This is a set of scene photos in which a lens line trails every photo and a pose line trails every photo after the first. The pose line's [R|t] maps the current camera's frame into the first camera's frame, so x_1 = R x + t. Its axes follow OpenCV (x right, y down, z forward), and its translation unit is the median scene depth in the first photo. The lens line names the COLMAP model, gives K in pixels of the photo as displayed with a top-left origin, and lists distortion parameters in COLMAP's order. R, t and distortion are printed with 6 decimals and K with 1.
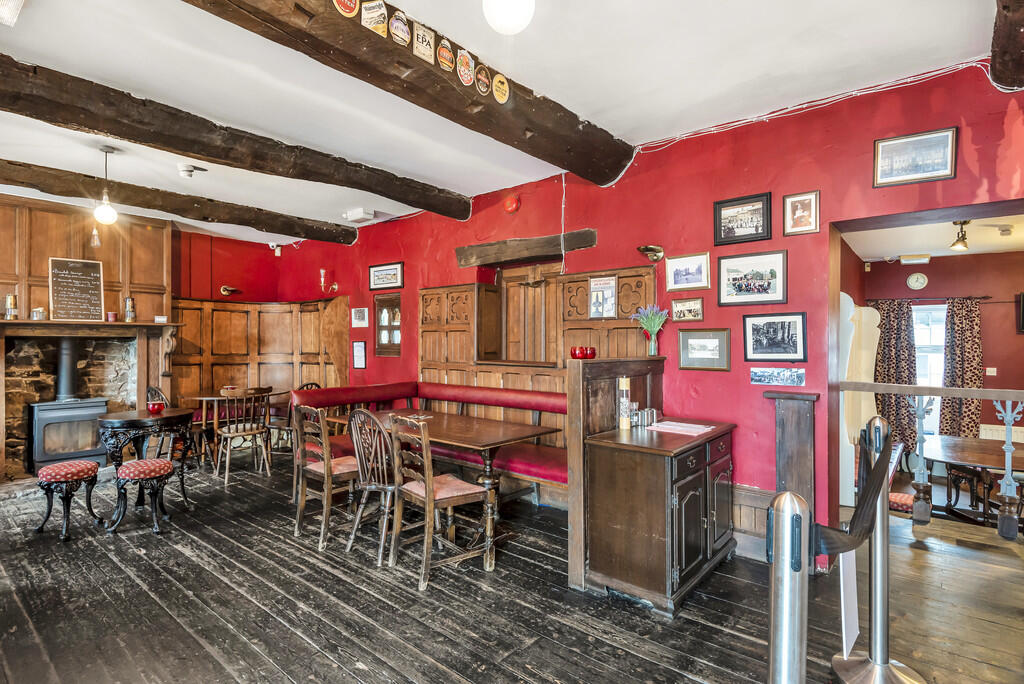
lens RADIAL K [[517.4, 0, 512.0], [0, 517.4, 342.0], [0, 0, 1]] dist [0.003439, 0.000635]
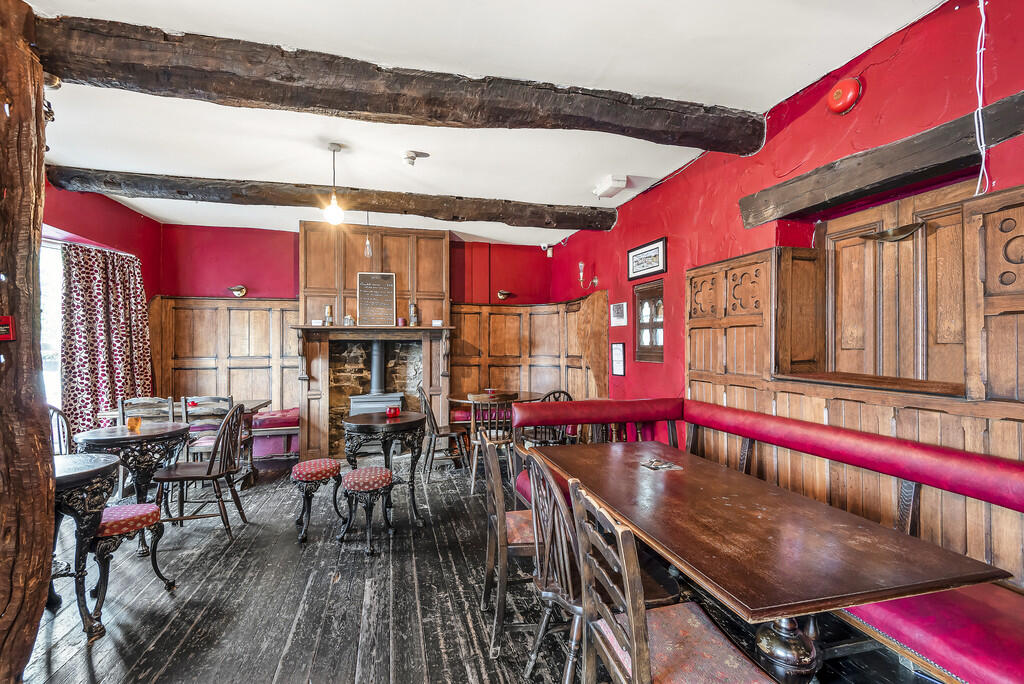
lens RADIAL K [[456.1, 0, 512.0], [0, 456.1, 342.0], [0, 0, 1]] dist [0.027607, -0.019584]
pose [[0.809357, -0.005394, -0.587292, -0.001188], [0.002679, 0.999981, -0.005493, 0.000745], [0.587311, 0.002872, 0.809357, 0.344916]]
